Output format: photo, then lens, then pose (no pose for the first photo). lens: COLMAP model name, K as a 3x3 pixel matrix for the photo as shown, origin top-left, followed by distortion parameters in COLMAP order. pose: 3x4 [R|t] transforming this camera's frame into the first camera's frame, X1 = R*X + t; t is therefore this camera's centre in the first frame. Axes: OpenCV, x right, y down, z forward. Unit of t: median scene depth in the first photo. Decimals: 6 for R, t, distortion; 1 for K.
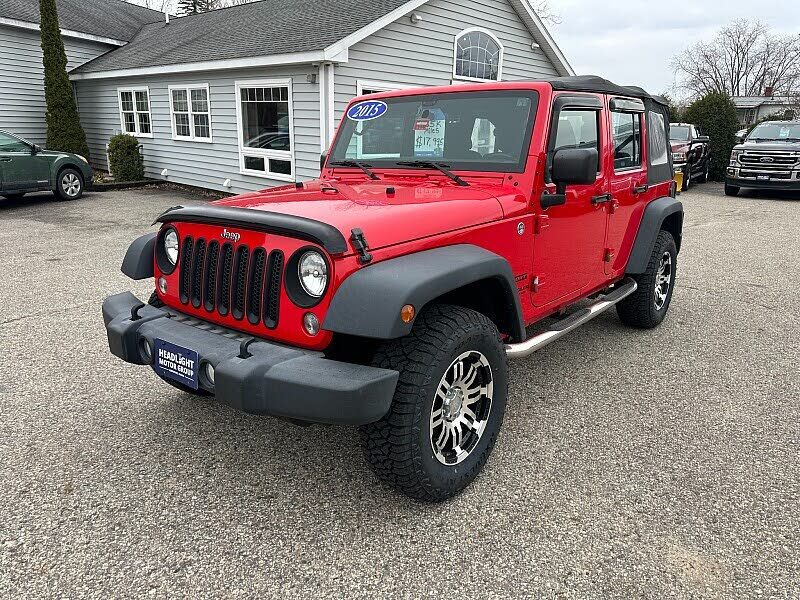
lens RADIAL K [[551.3, 0, 407.3], [0, 551.3, 302.0], [0, 0, 1]] dist [0.011898, -0.019879]
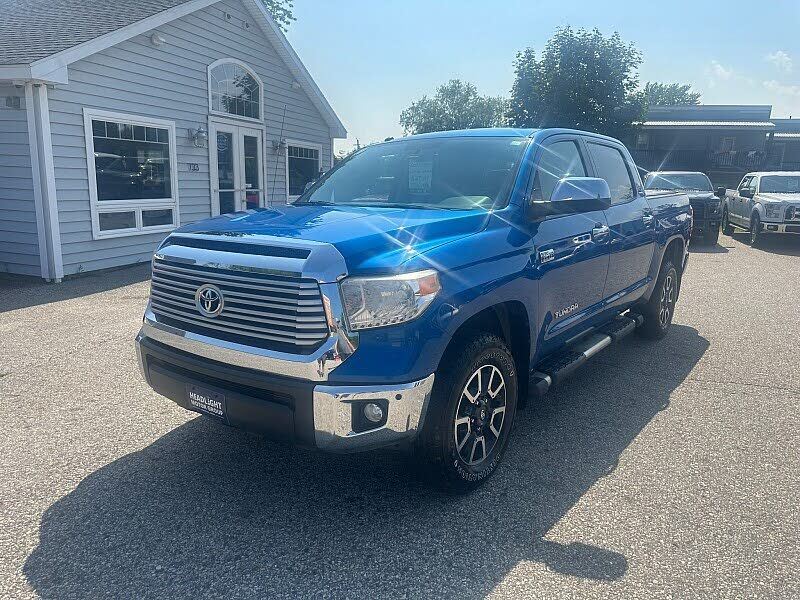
lens RADIAL K [[551.3, 0, 400.0], [0, 551.3, 297.1], [0, 0, 1]] dist [0.011898, -0.019879]
pose [[0.912887, -0.082590, 0.399770, -0.014101], [0.114562, 0.991796, -0.056706, -0.036945], [-0.391807, 0.097565, 0.914860, 0.120986]]
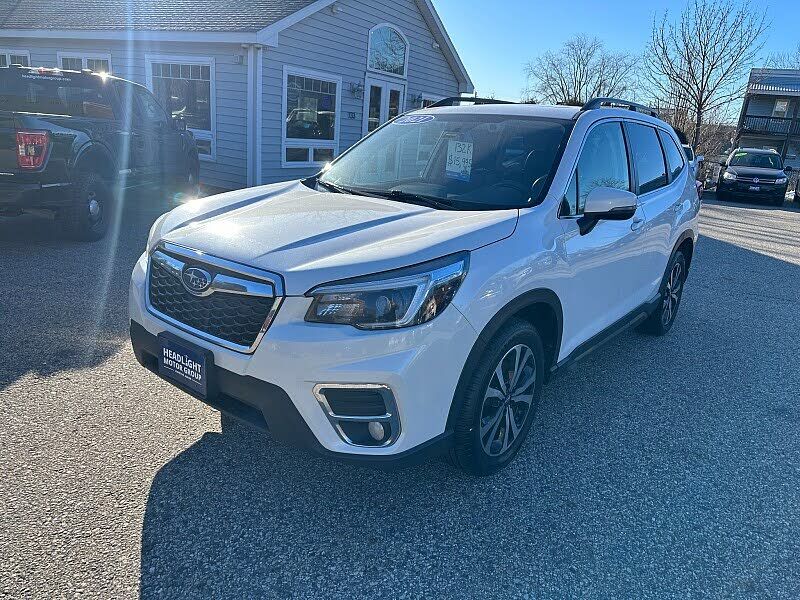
lens RADIAL K [[551.3, 0, 403.5], [0, 551.3, 299.6], [0, 0, 1]] dist [0.011898, -0.019879]
pose [[0.971410, -0.015871, 0.236878, -0.104476], [0.012412, 0.999794, 0.016085, 0.013774], [-0.237084, -0.012685, 0.971406, -0.038582]]
